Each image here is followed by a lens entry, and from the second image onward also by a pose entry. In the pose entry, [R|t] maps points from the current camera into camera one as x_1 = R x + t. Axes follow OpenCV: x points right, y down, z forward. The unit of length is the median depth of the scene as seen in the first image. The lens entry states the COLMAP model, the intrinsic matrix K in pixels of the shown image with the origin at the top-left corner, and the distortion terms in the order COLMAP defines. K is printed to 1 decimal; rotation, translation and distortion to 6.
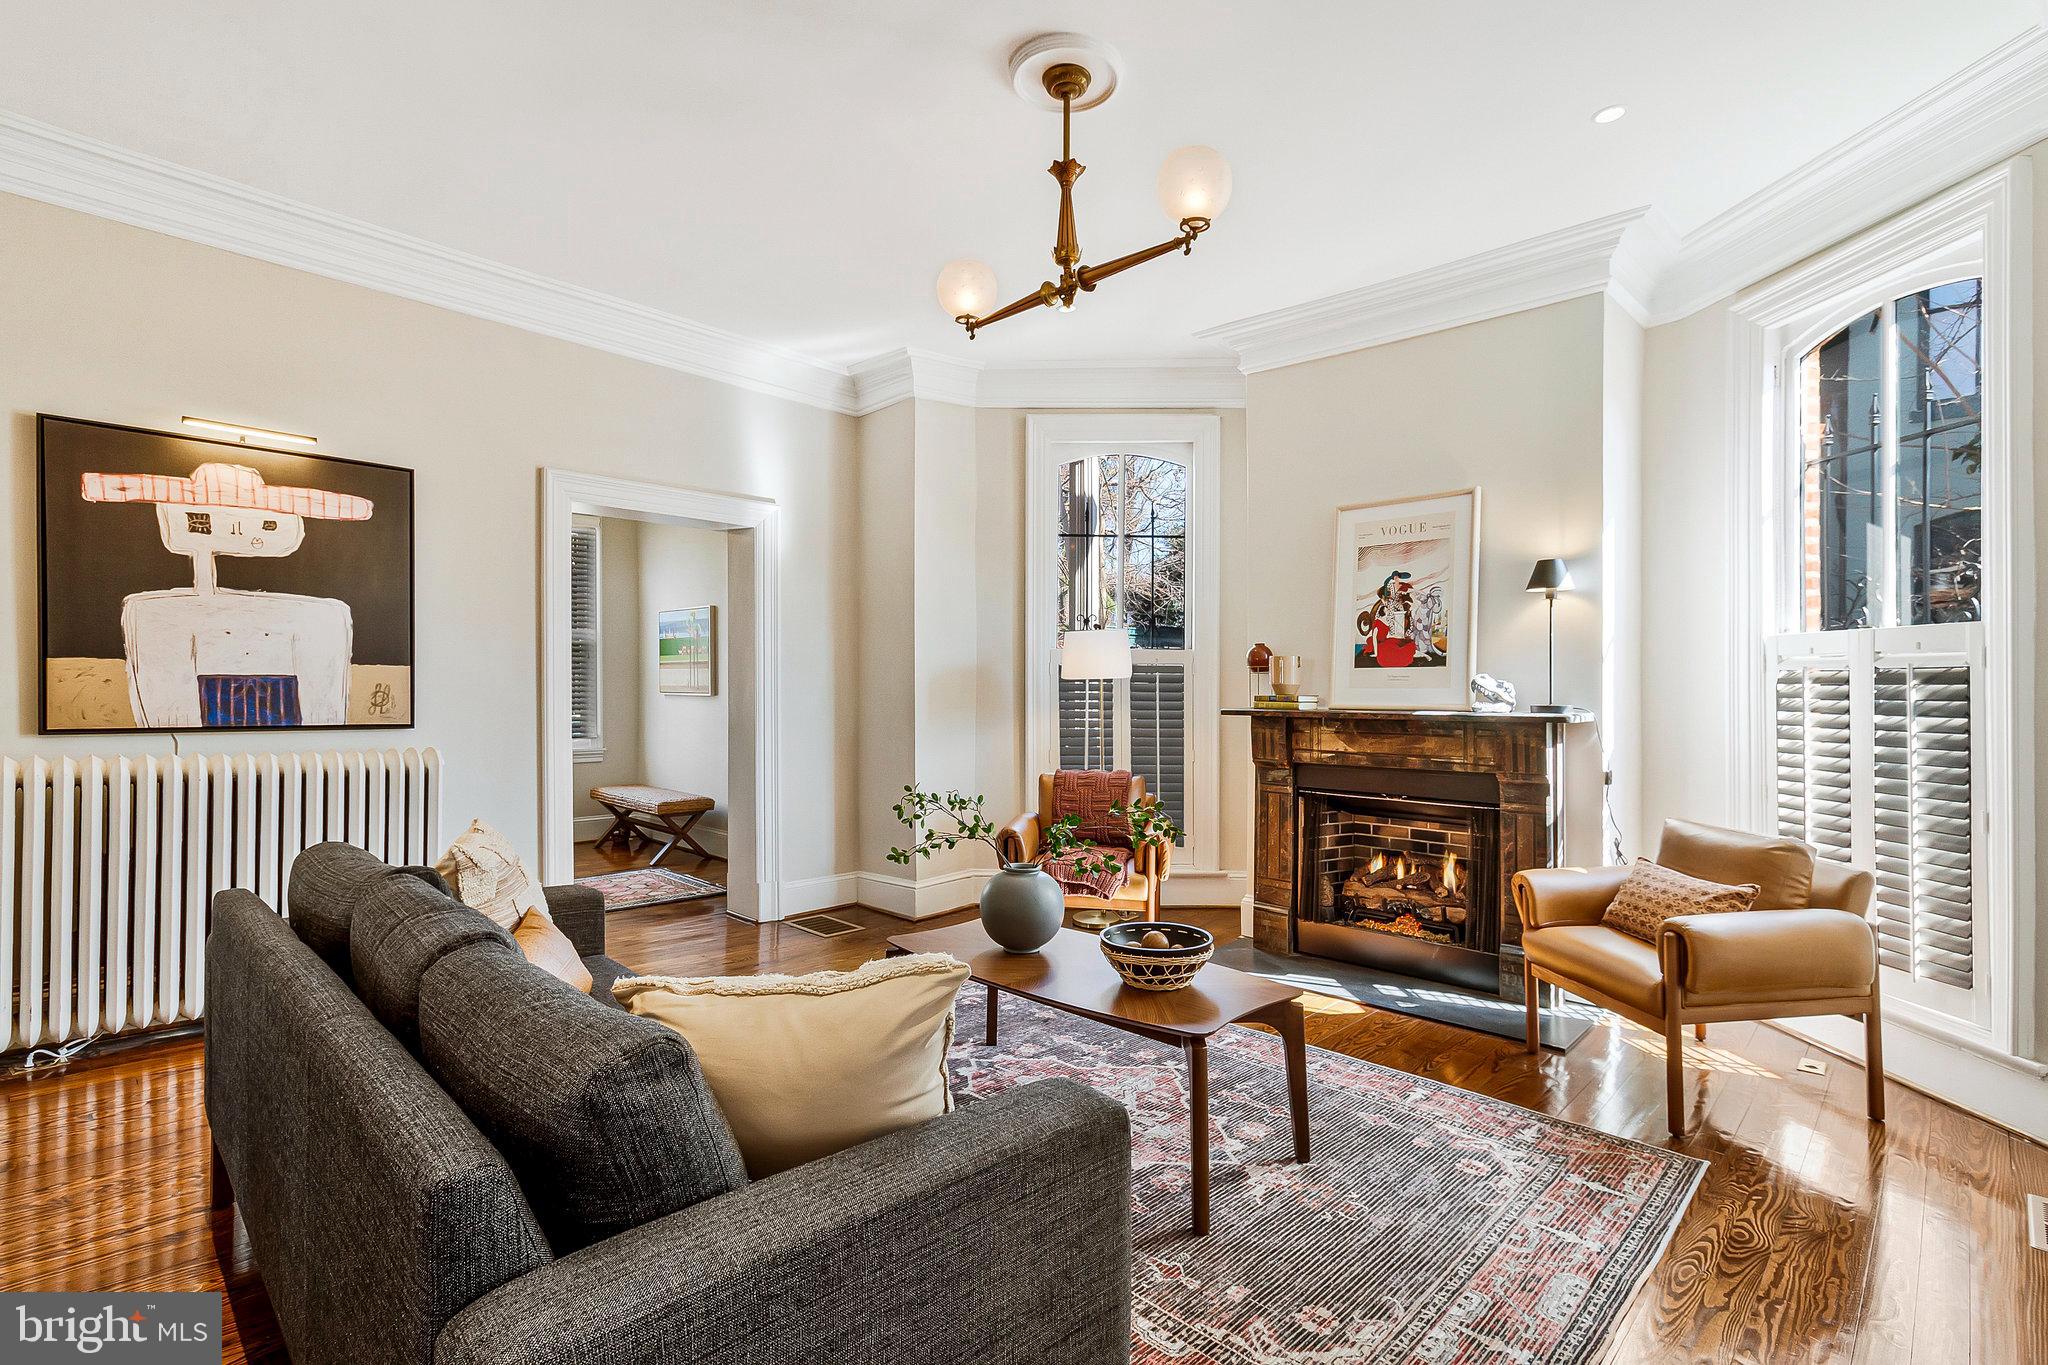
lens RADIAL K [[945.2, 0, 1027.0], [0, 945.2, 673.7], [0, 0, 1]] dist [-0.001755, 0.000275]
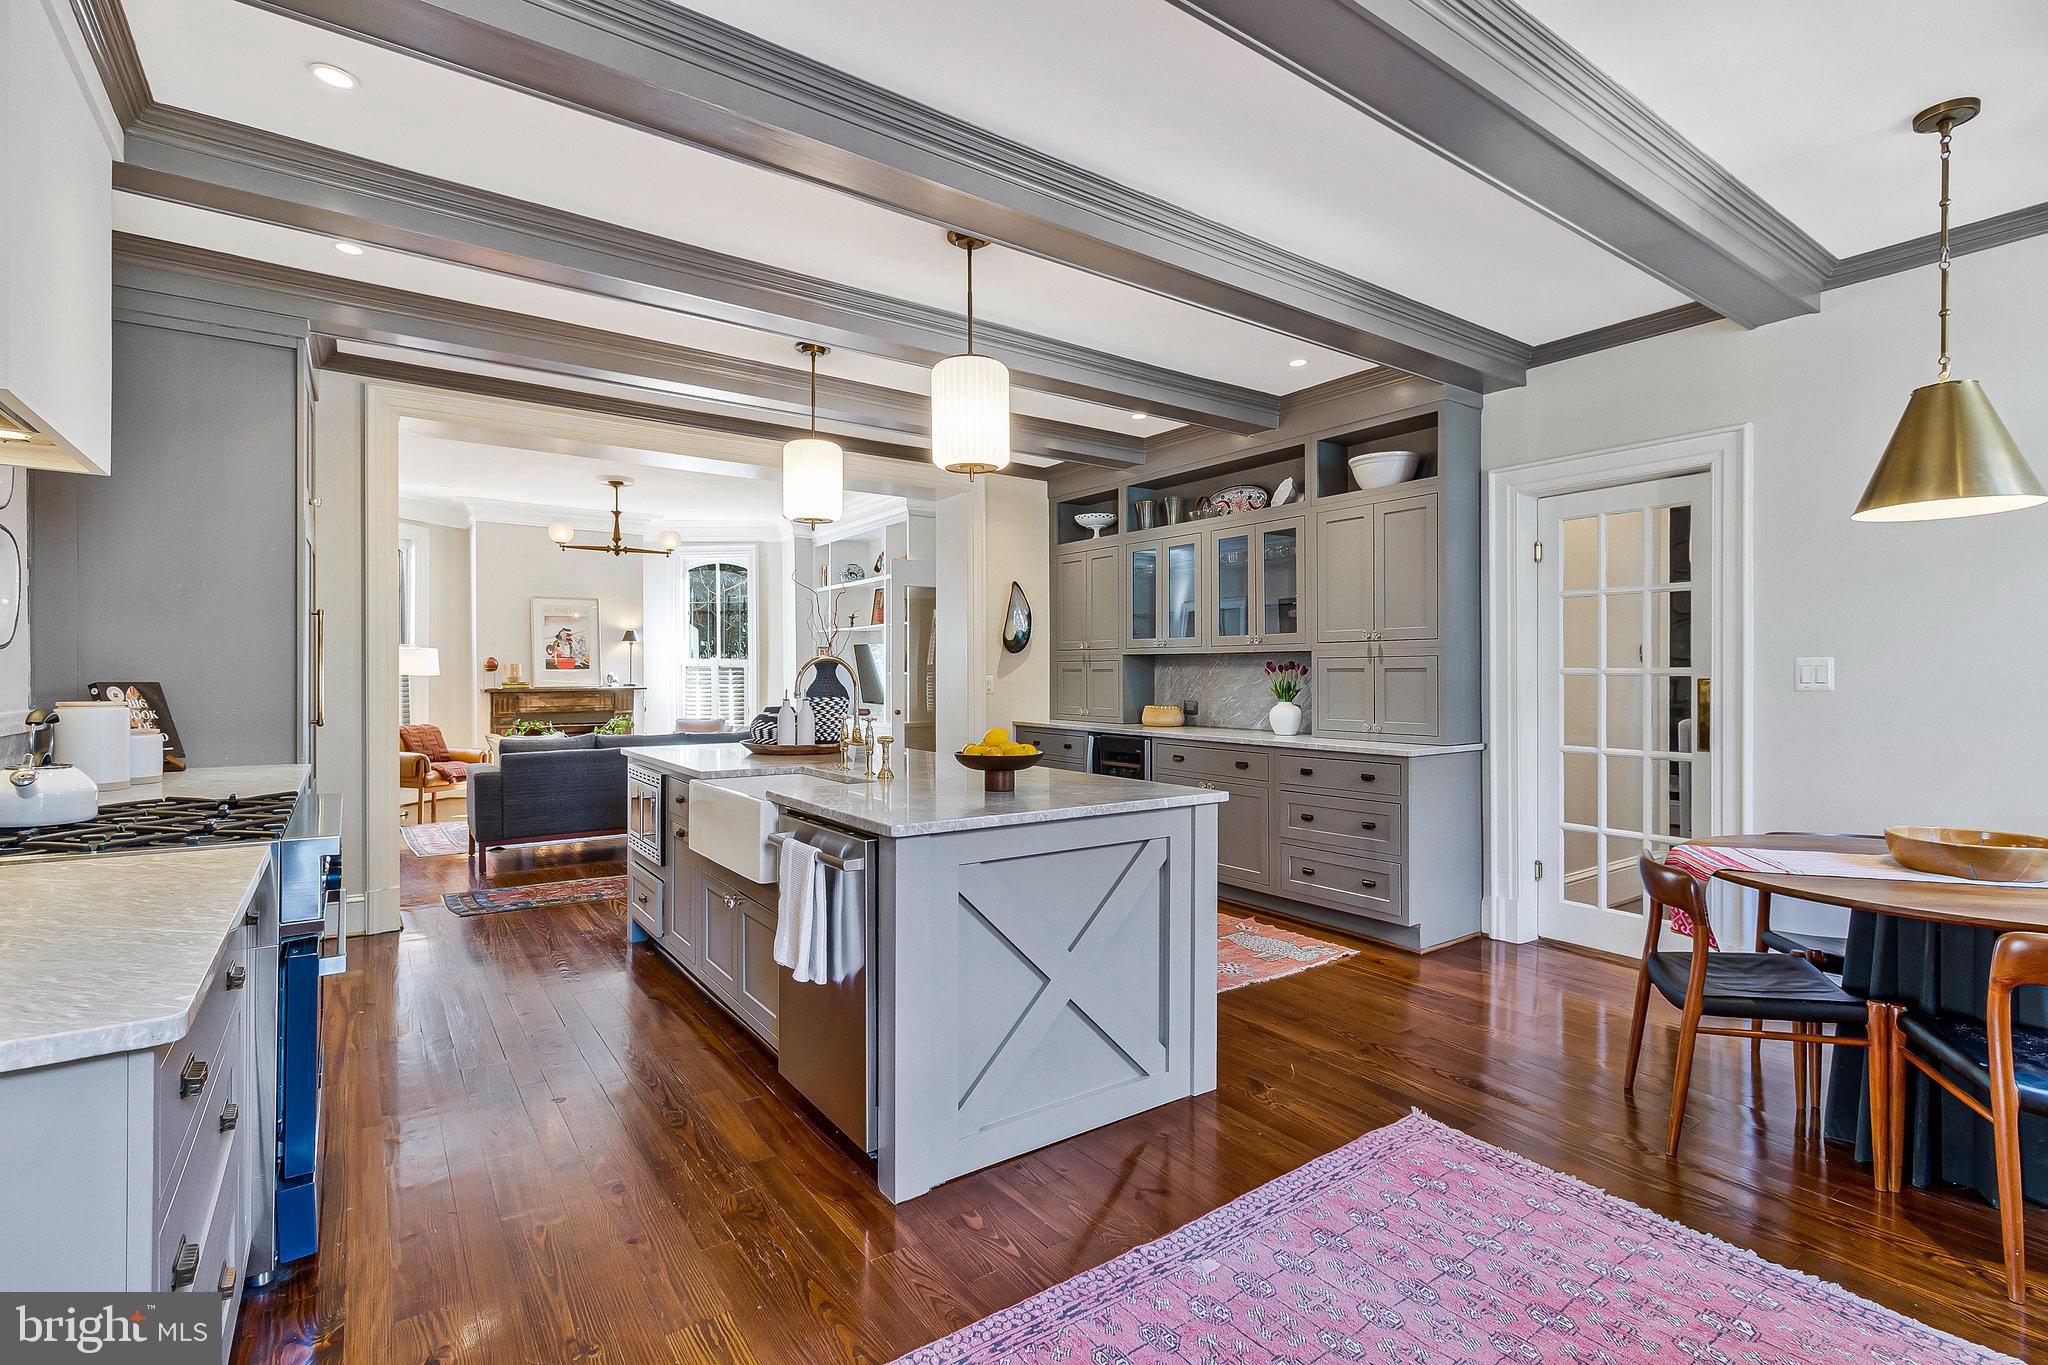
lens RADIAL K [[945.2, 0, 1026.1], [0, 945.2, 675.6], [0, 0, 1]] dist [-0.001755, 0.000275]
pose [[0.184148, -0.011557, 0.982831, -1.789075], [0.006010, 0.999925, 0.010632, -0.009189], [-0.982880, 0.003949, 0.184204, -0.588316]]
